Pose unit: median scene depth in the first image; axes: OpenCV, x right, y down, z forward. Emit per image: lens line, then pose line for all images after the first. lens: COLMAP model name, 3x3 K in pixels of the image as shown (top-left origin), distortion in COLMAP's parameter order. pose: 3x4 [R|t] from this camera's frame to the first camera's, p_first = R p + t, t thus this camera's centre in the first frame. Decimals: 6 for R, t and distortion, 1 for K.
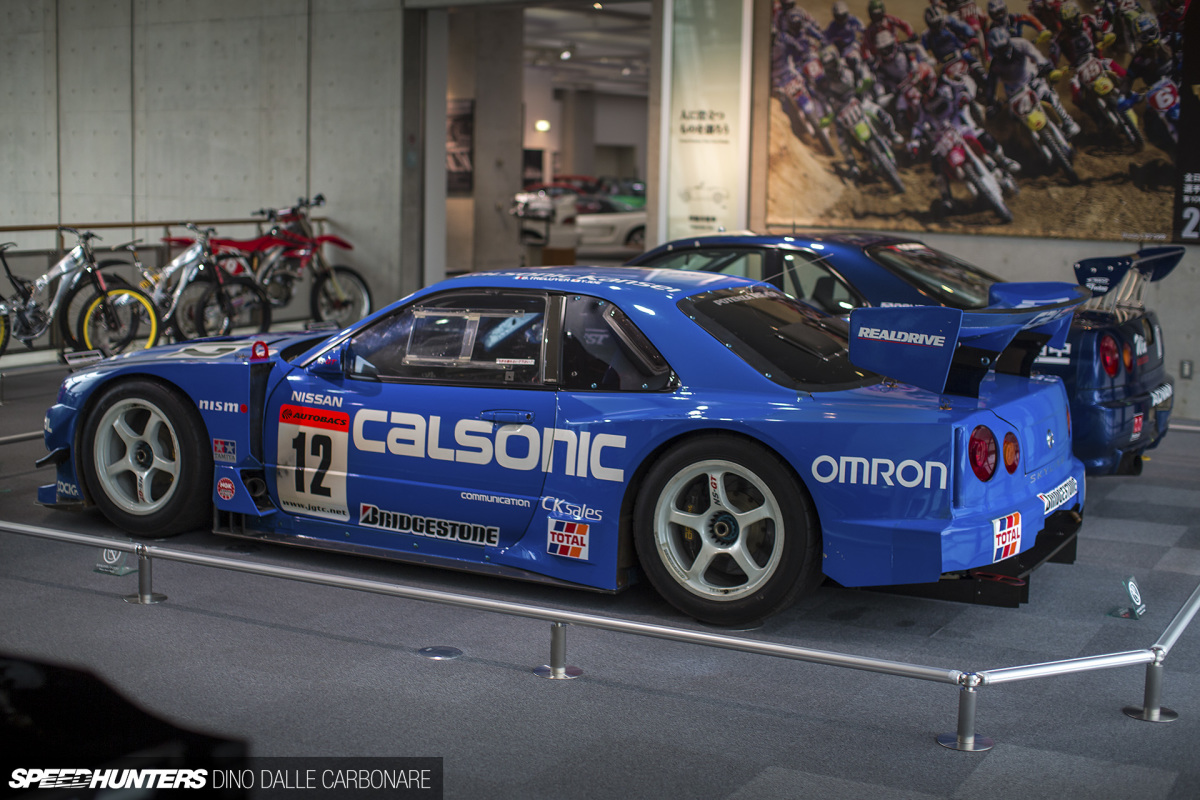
lens RADIAL K [[1748.3, 0, 600.0], [0, 1748.3, 400.0], [0, 0, 1]] dist [-0.145144, 0.034548]
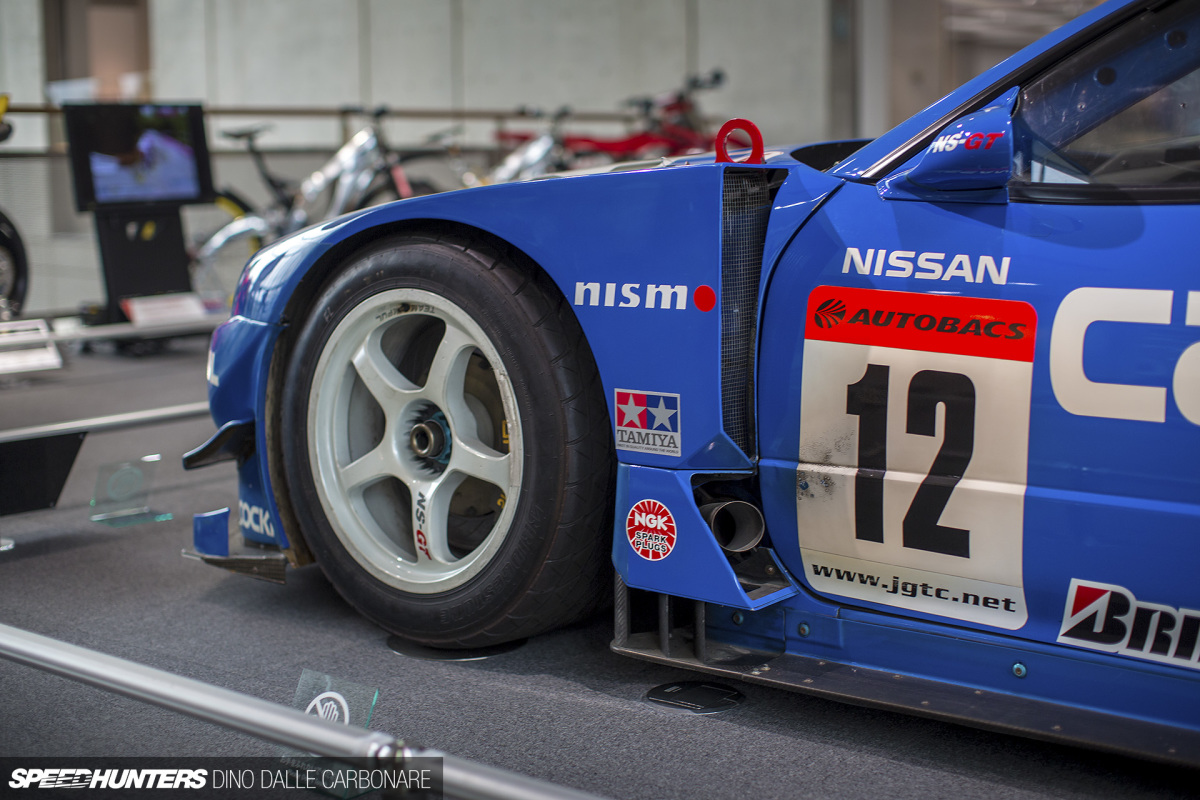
lens RADIAL K [[1748.3, 0, 600.0], [0, 1748.3, 400.0], [0, 0, 1]] dist [-0.145144, 0.034548]
pose [[0.981439, -0.007698, -0.191621, -0.156731], [0.008553, 0.999957, 0.003634, 0.023144], [0.191584, -0.005205, 0.981462, 0.646650]]
